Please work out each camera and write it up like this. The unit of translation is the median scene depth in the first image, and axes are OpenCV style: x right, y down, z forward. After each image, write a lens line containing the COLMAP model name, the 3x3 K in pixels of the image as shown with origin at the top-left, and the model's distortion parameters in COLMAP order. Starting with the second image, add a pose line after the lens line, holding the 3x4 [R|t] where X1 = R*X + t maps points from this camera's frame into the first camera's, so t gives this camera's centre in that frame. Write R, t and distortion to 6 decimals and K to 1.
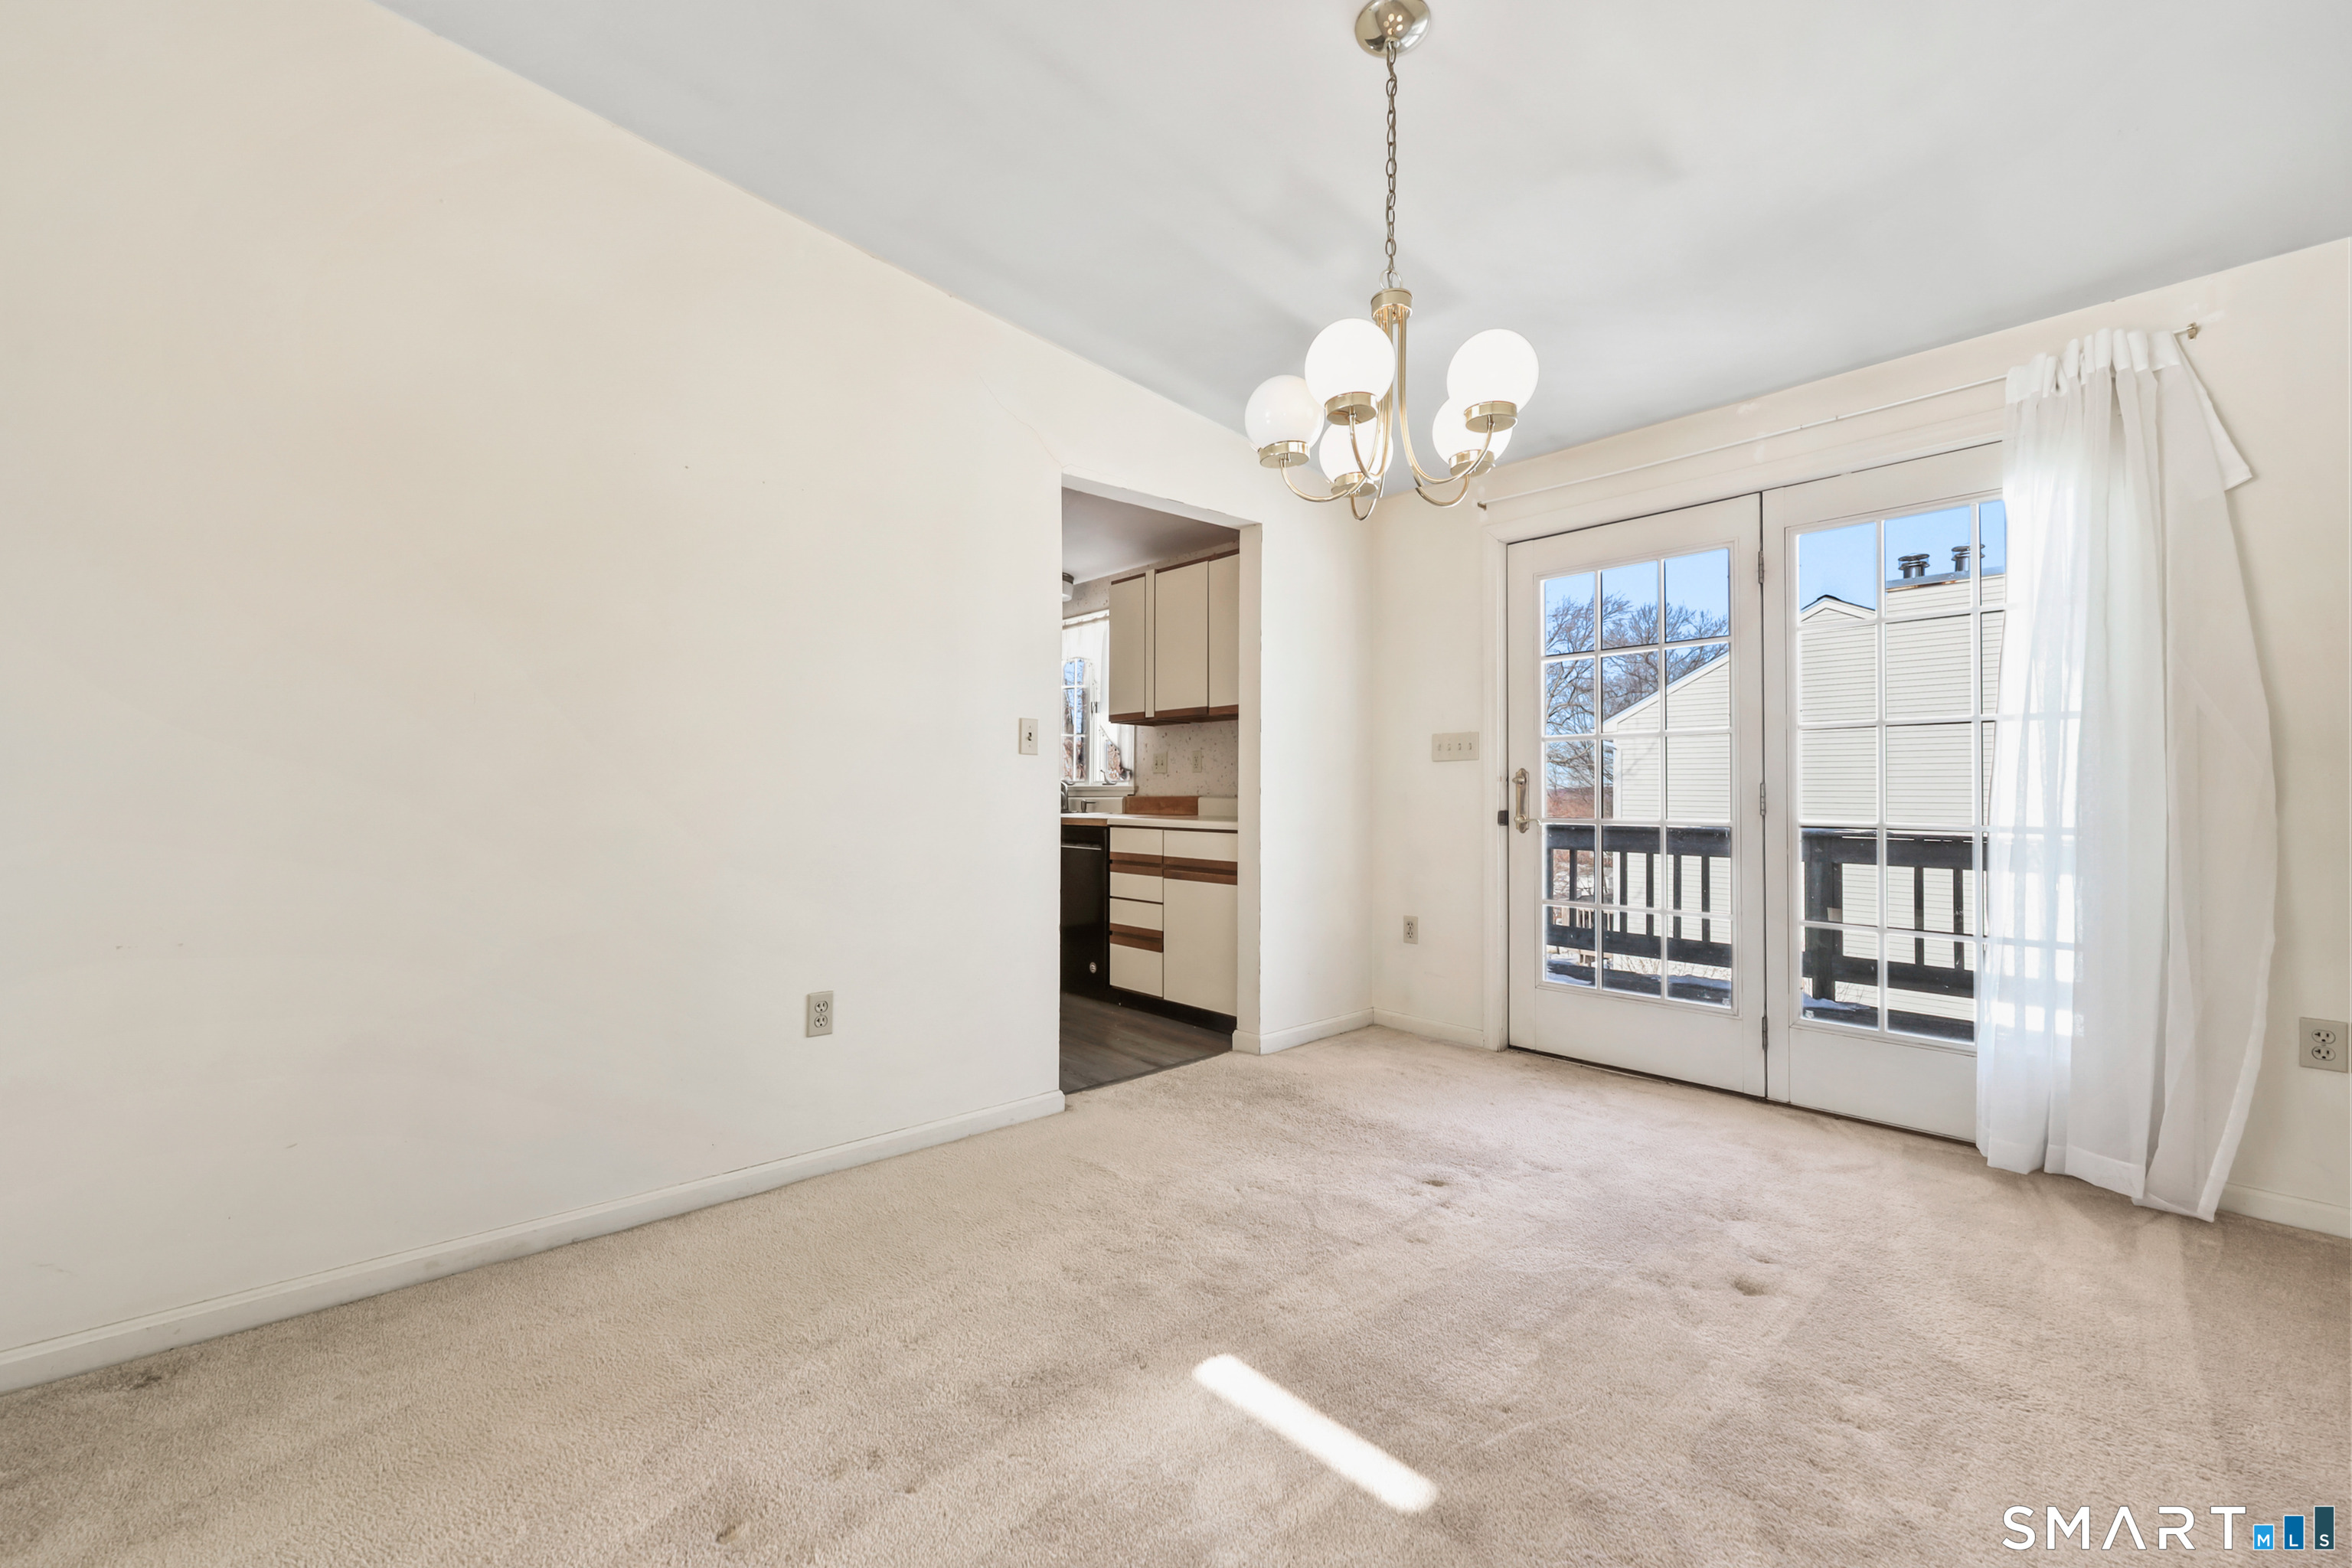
lens RADIAL K [[968.5, 0, 1176.0], [0, 968.5, 784.0], [0, 0, 1]] dist [0.000614, 0.000045]
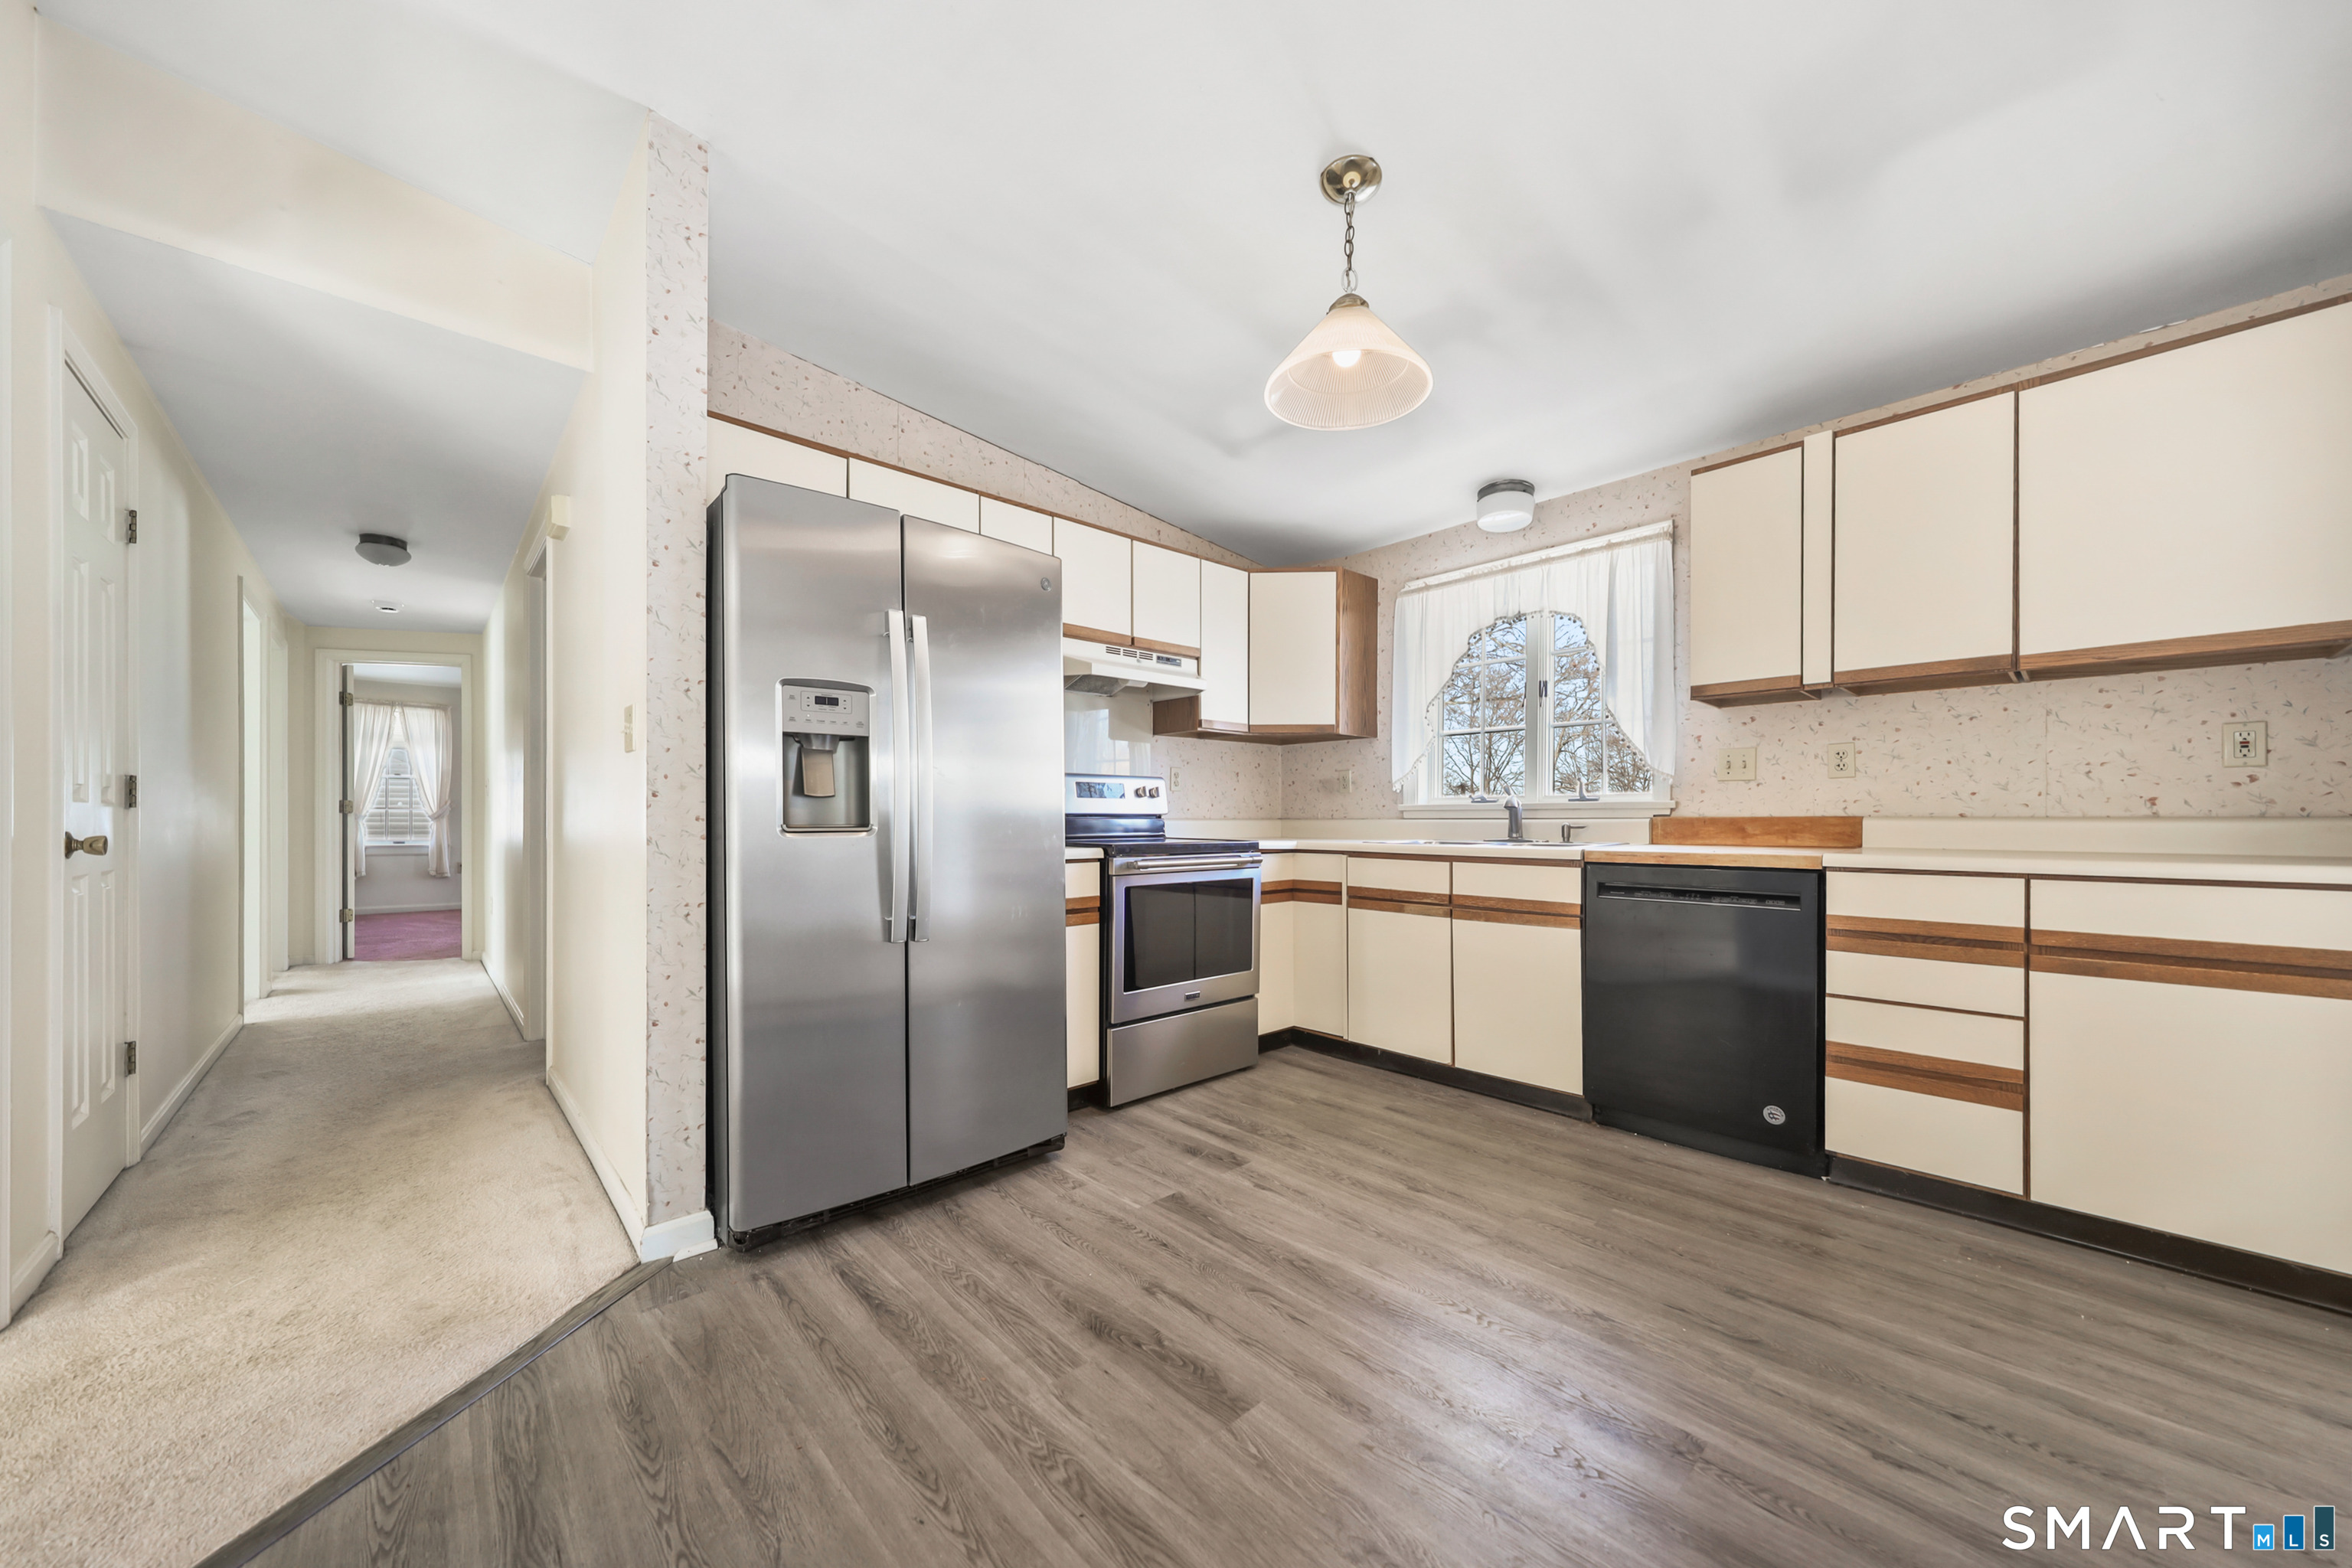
lens RADIAL K [[844.4, 0, 1164.9], [0, 844.4, 820.6], [0, 0, 1]] dist [0.000311, -0.000042]
pose [[0.999995, -0.002867, -0.001389, -0.453609], [0.002884, 0.999921, 0.012227, 0.008414], [0.001353, -0.012231, 0.999924, 0.511666]]
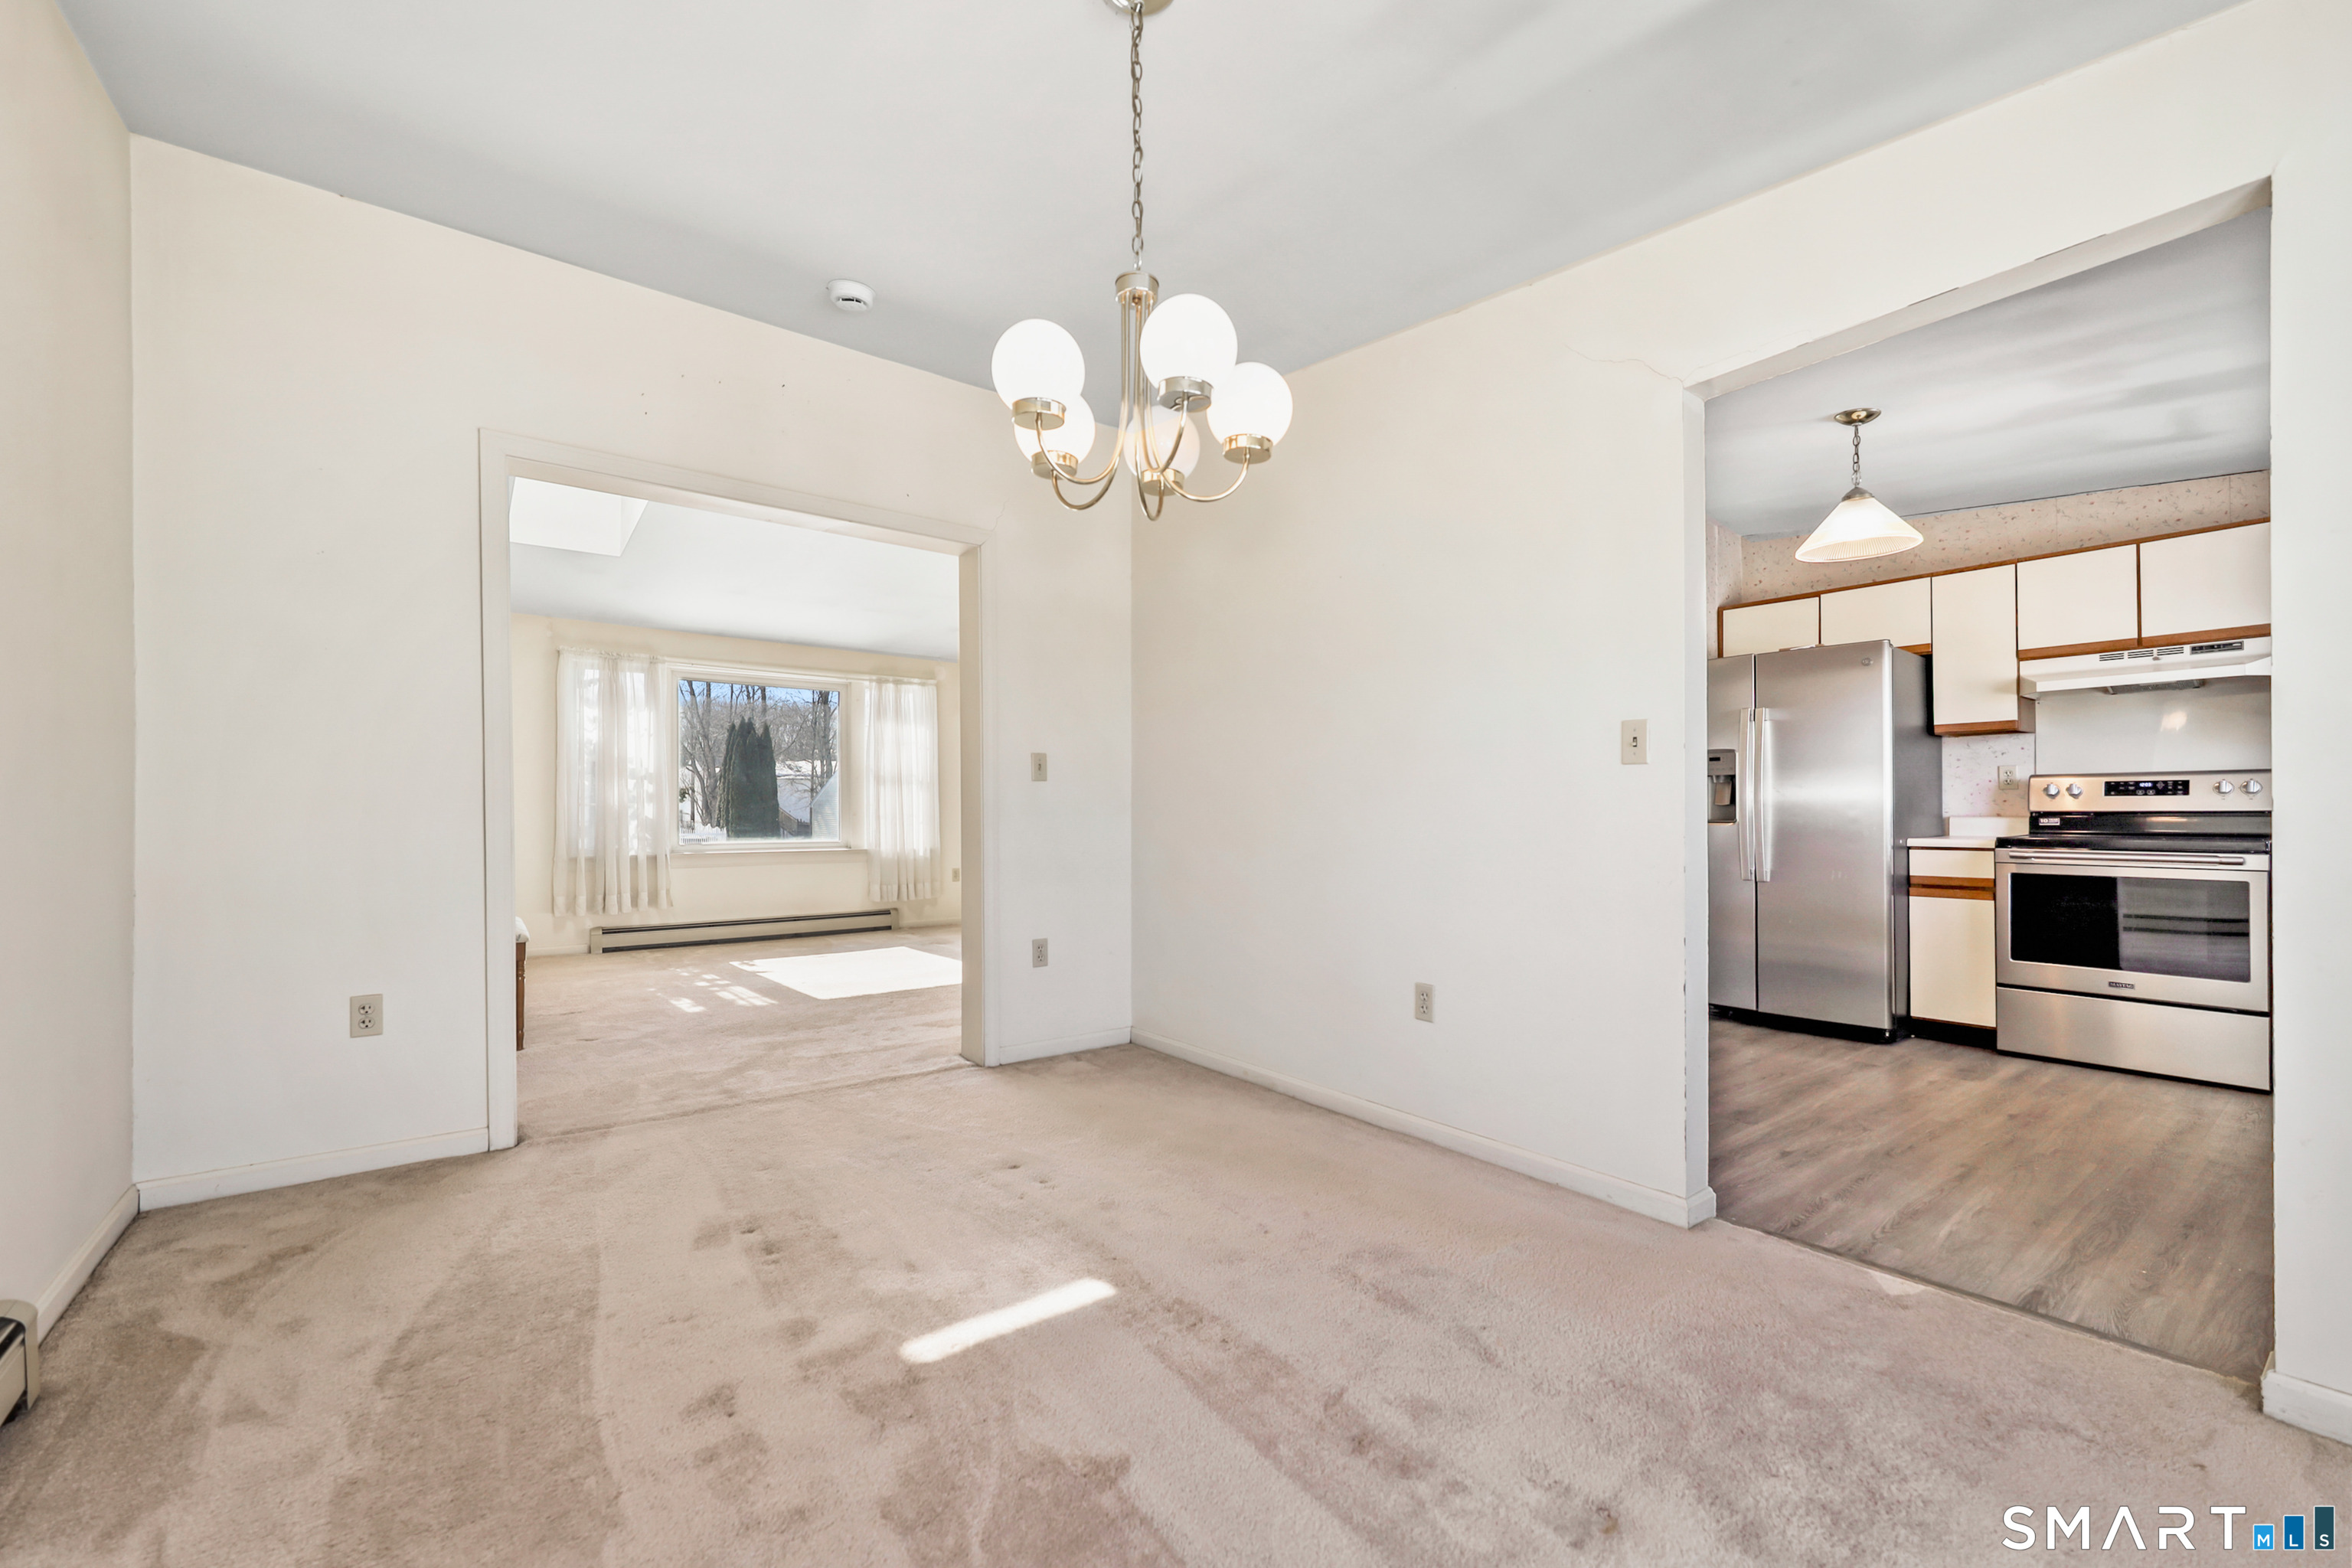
lens RADIAL K [[955.9, 0, 1140.8], [0, 955.9, 813.0], [0, 0, 1]] dist [-0.000170, -0.000275]
pose [[-0.102425, -0.001360, -0.994740, 0.462514], [0.011105, 0.999935, -0.002510, 0.005050], [0.994679, -0.011304, -0.102403, 0.445246]]
